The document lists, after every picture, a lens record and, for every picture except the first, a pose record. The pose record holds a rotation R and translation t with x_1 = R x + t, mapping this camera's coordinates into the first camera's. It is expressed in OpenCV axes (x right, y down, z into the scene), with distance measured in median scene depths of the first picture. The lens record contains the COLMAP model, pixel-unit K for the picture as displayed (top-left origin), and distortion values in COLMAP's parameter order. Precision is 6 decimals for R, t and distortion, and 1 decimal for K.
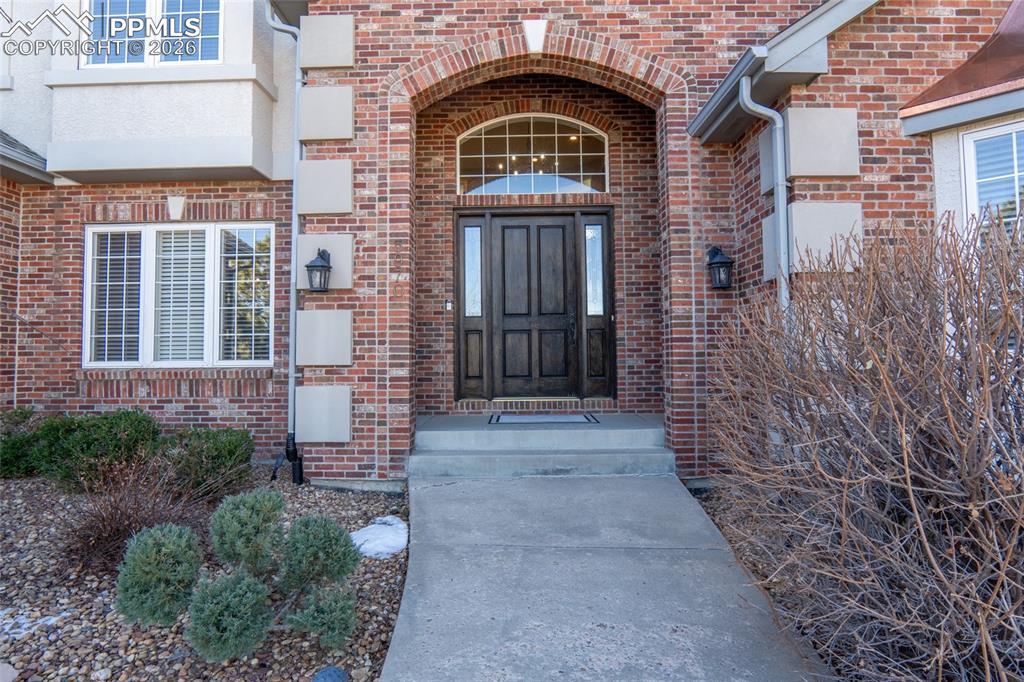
lens RADIAL K [[559.2, 0, 512.0], [0, 559.2, 325.9], [0, 0, 1]] dist [-0.027315, 0.001312]
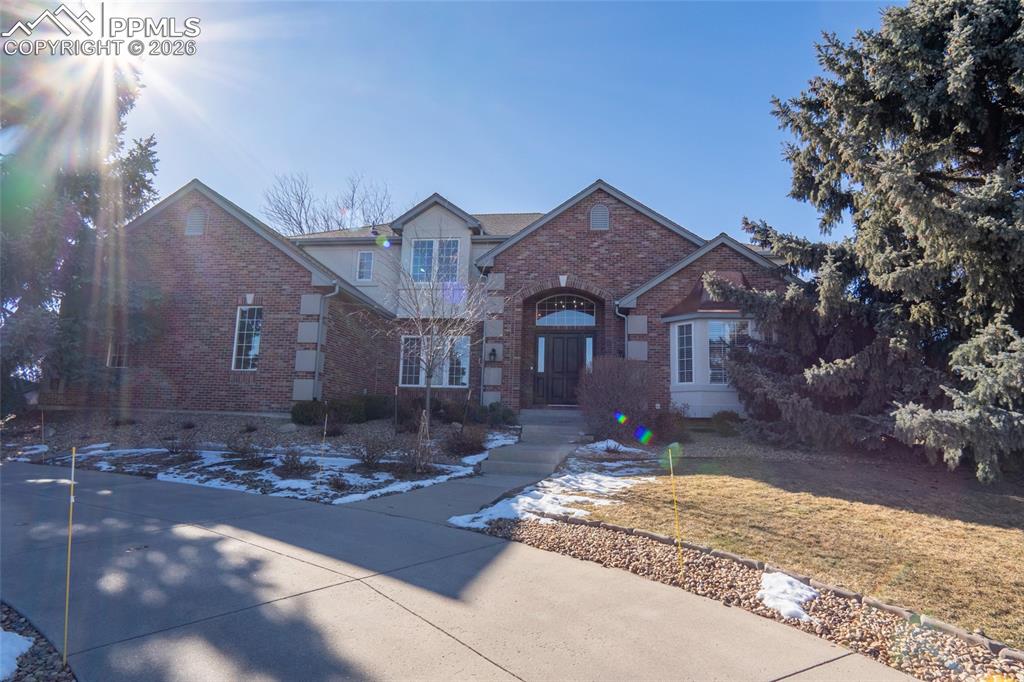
lens RADIAL K [[559.2, 0, 512.0], [0, 559.2, 325.9], [0, 0, 1]] dist [-0.027315, 0.001312]
pose [[0.991830, 0.018155, -0.126267, 0.157182], [-0.033412, 0.992237, -0.119785, 0.108720], [0.123112, 0.123025, 0.984738, -2.061798]]
